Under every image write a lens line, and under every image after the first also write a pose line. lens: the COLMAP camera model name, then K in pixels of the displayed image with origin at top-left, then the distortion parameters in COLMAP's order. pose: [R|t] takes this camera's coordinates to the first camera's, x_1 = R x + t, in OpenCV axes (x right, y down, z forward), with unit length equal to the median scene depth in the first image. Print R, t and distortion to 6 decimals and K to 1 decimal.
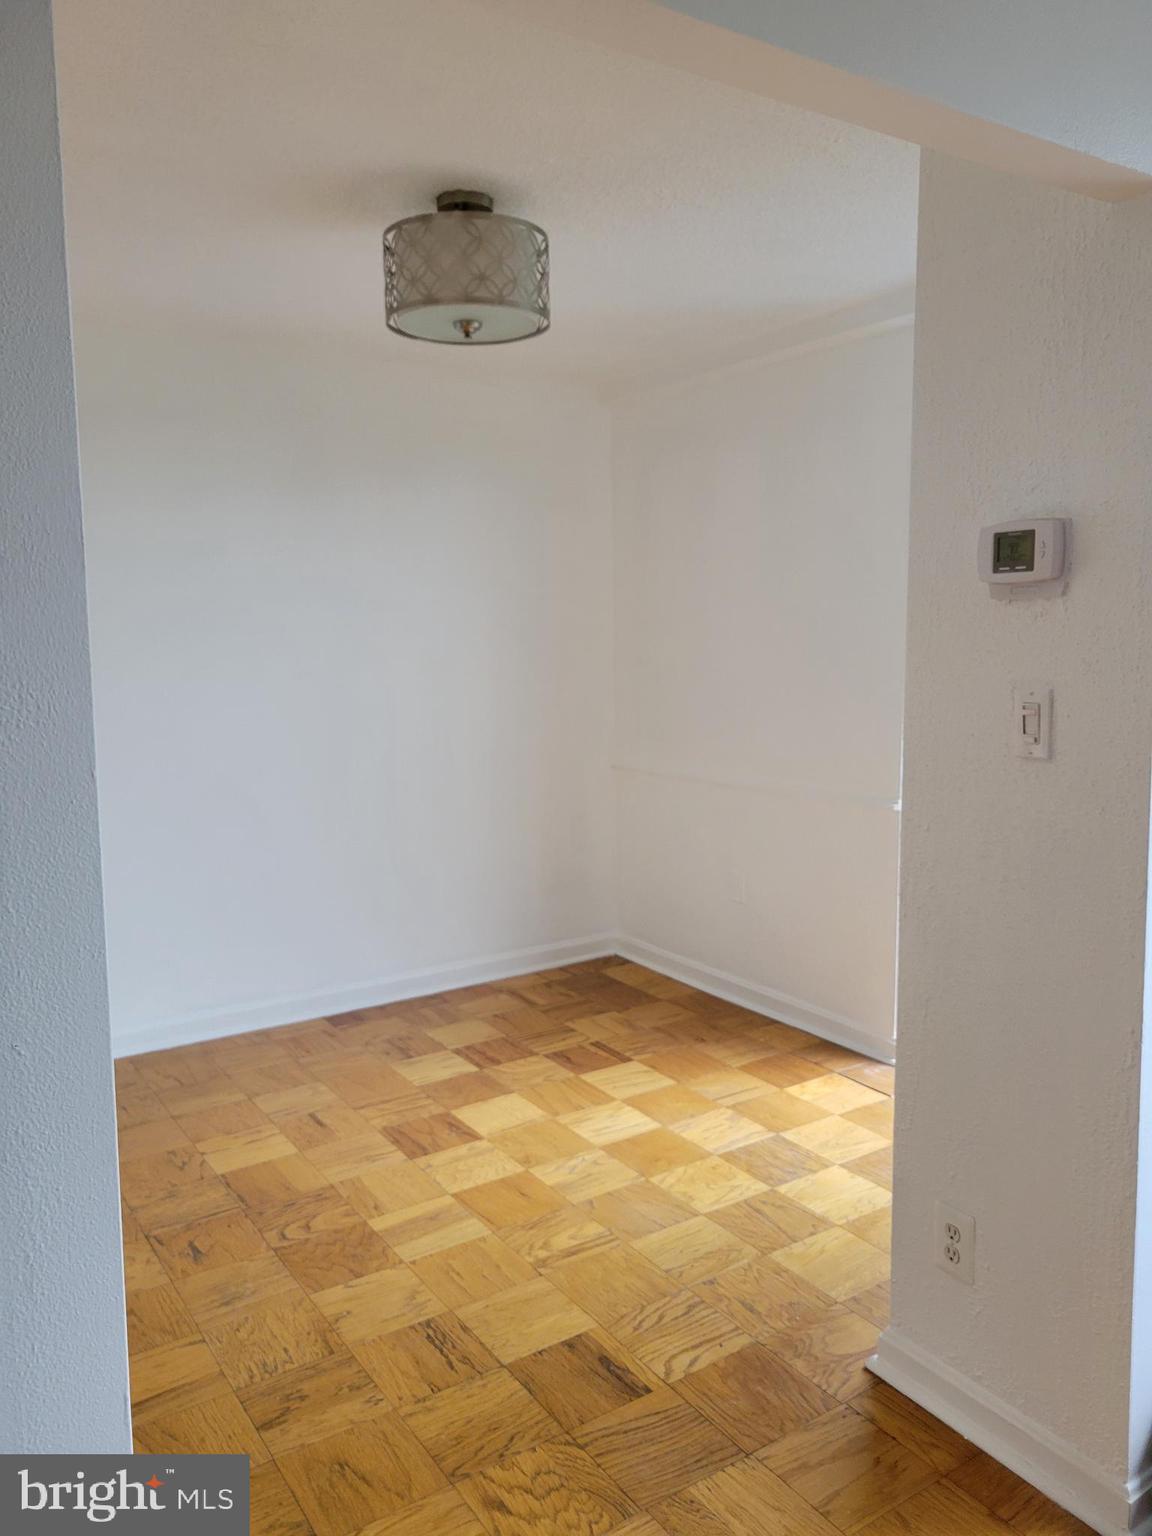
lens RADIAL K [[1162.7, 0, 582.3], [0, 1162.7, 758.6], [0, 0, 1]] dist [0.039290, -0.012853]
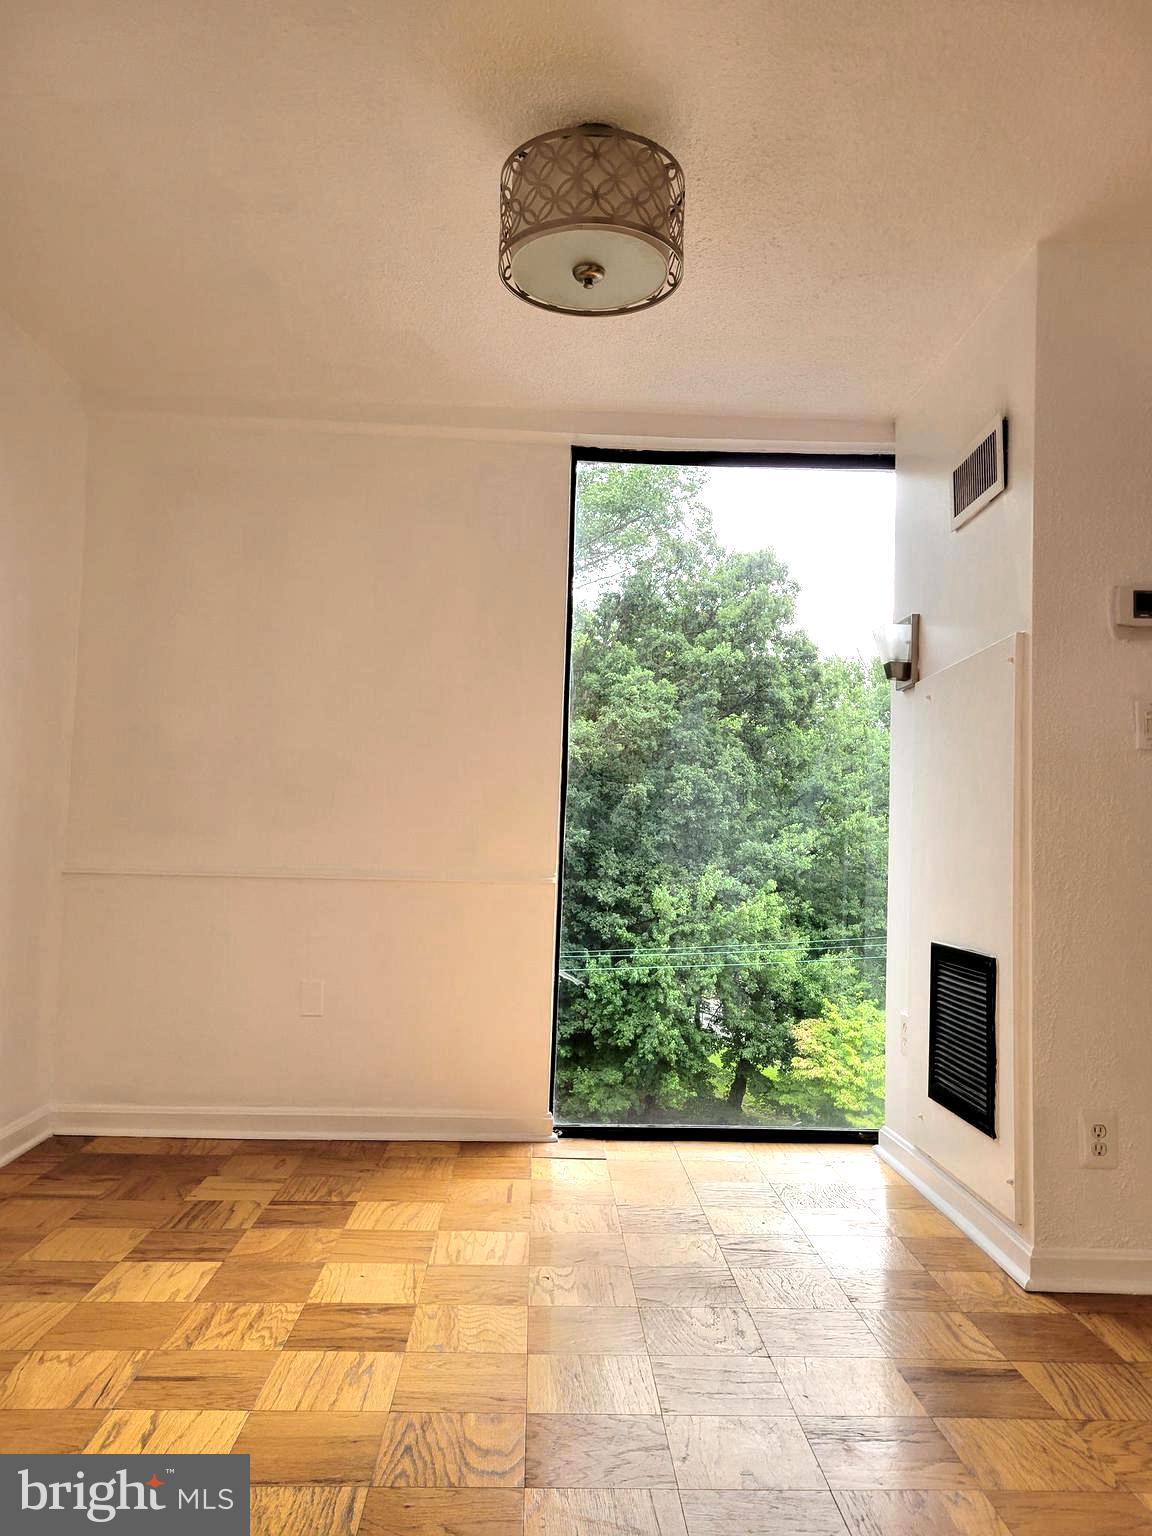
lens RADIAL K [[1162.7, 0, 578.6], [0, 1162.7, 765.0], [0, 0, 1]] dist [0.039290, -0.012853]
pose [[0.526256, 0.088887, 0.845667, -0.607954], [0.063178, 0.987685, -0.143129, 0.091381], [-0.847976, 0.128751, 0.514160, 0.437619]]
